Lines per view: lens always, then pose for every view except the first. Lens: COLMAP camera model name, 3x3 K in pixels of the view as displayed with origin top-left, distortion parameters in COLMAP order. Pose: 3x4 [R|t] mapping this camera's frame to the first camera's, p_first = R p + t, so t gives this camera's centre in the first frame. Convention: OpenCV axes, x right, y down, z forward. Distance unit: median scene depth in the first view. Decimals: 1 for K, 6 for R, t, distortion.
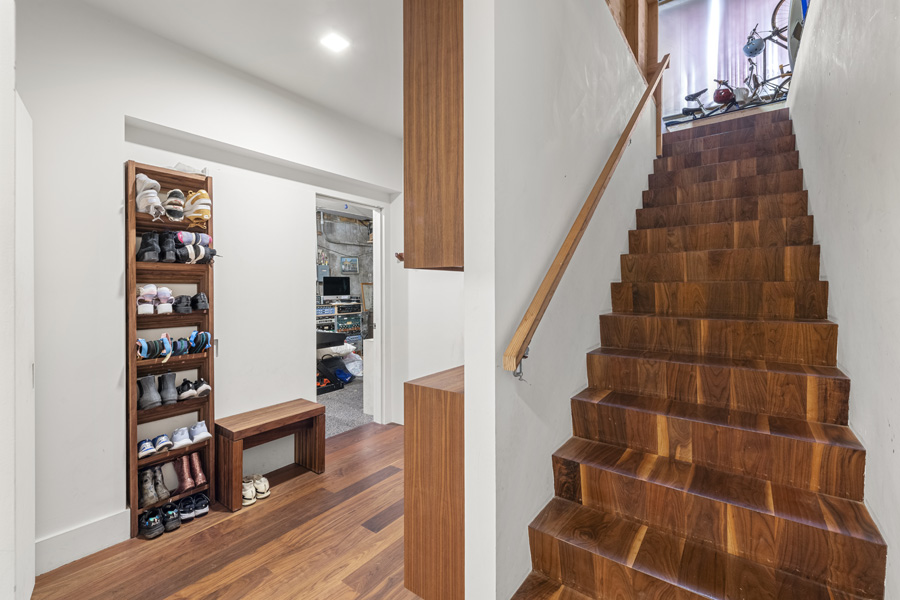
lens RADIAL K [[395.8, 0, 450.5], [0, 395.8, 296.8], [0, 0, 1]] dist [0.000839, 0.000014]
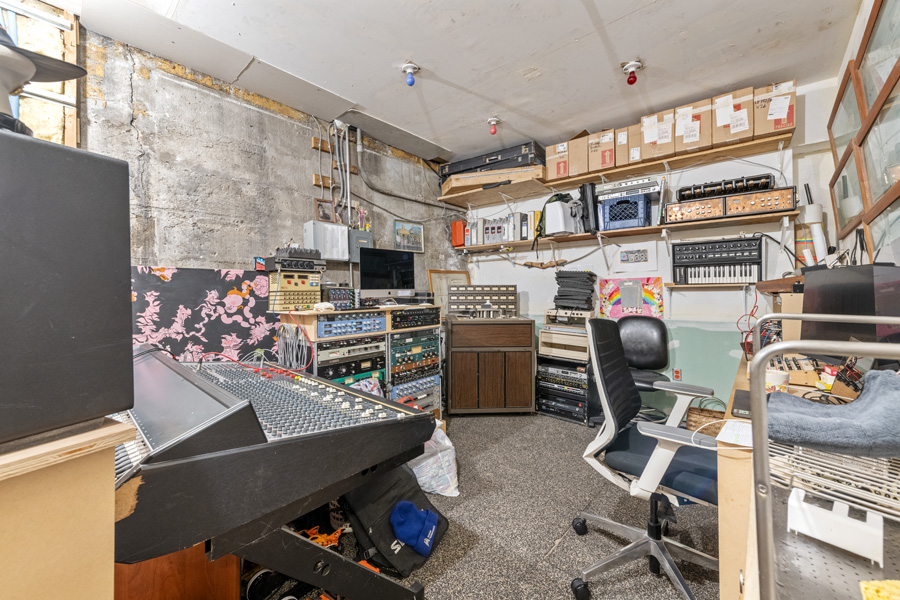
lens RADIAL K [[360.8, 0, 448.7], [0, 360.8, 295.9], [0, 0, 1]] dist [0.008464, -0.001672]
pose [[0.995911, -0.005653, -0.090163, -0.176111], [0.004487, 0.999904, -0.013129, 0.010342], [0.090228, 0.012671, 0.995840, 0.575516]]
